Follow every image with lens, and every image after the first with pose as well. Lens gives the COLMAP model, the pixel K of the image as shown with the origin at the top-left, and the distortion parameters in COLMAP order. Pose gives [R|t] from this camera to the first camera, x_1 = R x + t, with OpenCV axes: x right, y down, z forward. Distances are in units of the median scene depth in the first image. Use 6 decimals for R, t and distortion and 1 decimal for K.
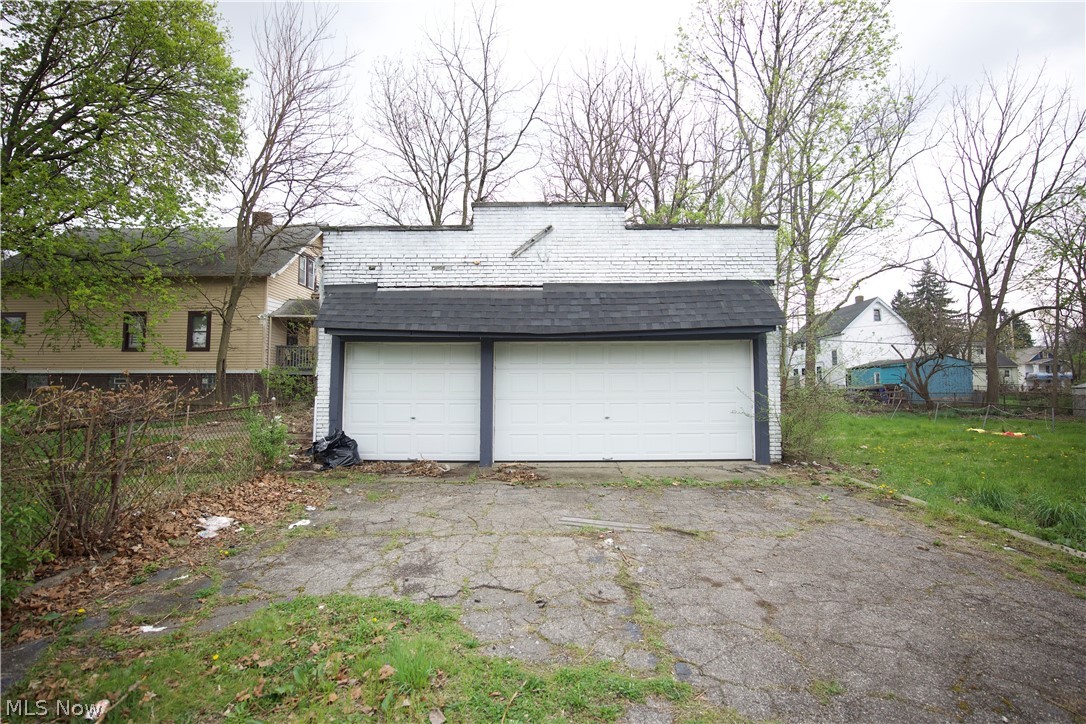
lens RADIAL K [[516.5, 0, 543.0], [0, 516.5, 362.0], [0, 0, 1]] dist [-0.067724, 0.033127]
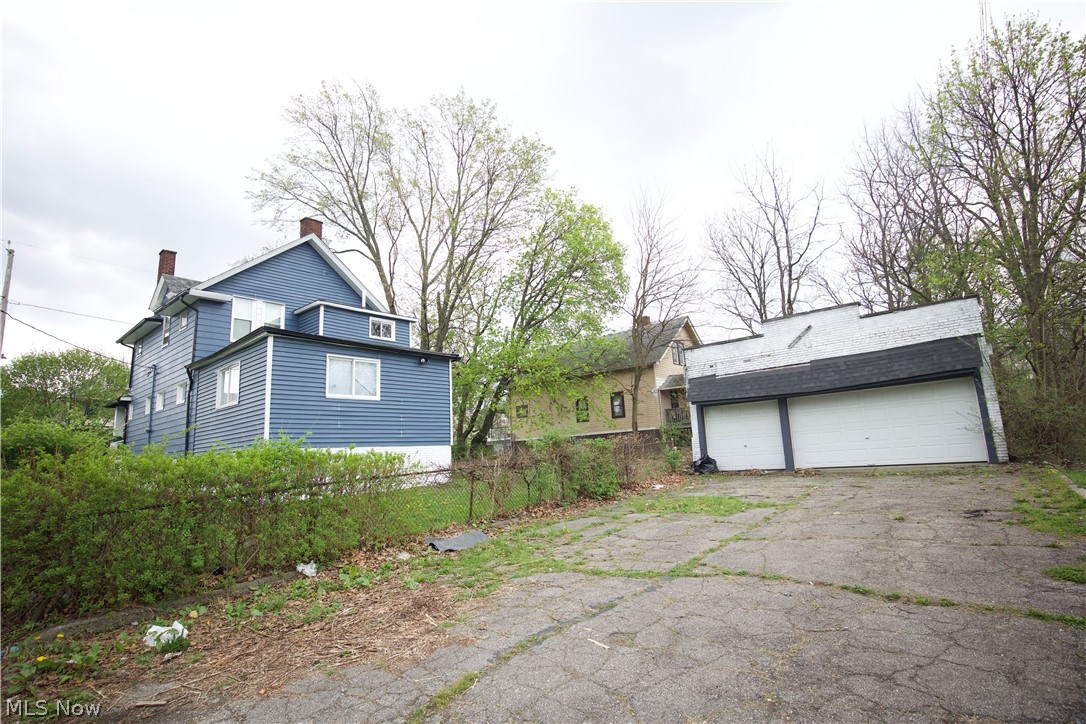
lens RADIAL K [[516.5, 0, 543.0], [0, 516.5, 362.0], [0, 0, 1]] dist [-0.067724, 0.033127]
pose [[0.754976, -0.156940, -0.636695, 0.379060], [0.095400, 0.986895, -0.130140, -0.015151], [0.648776, 0.037512, 0.760054, -0.786073]]
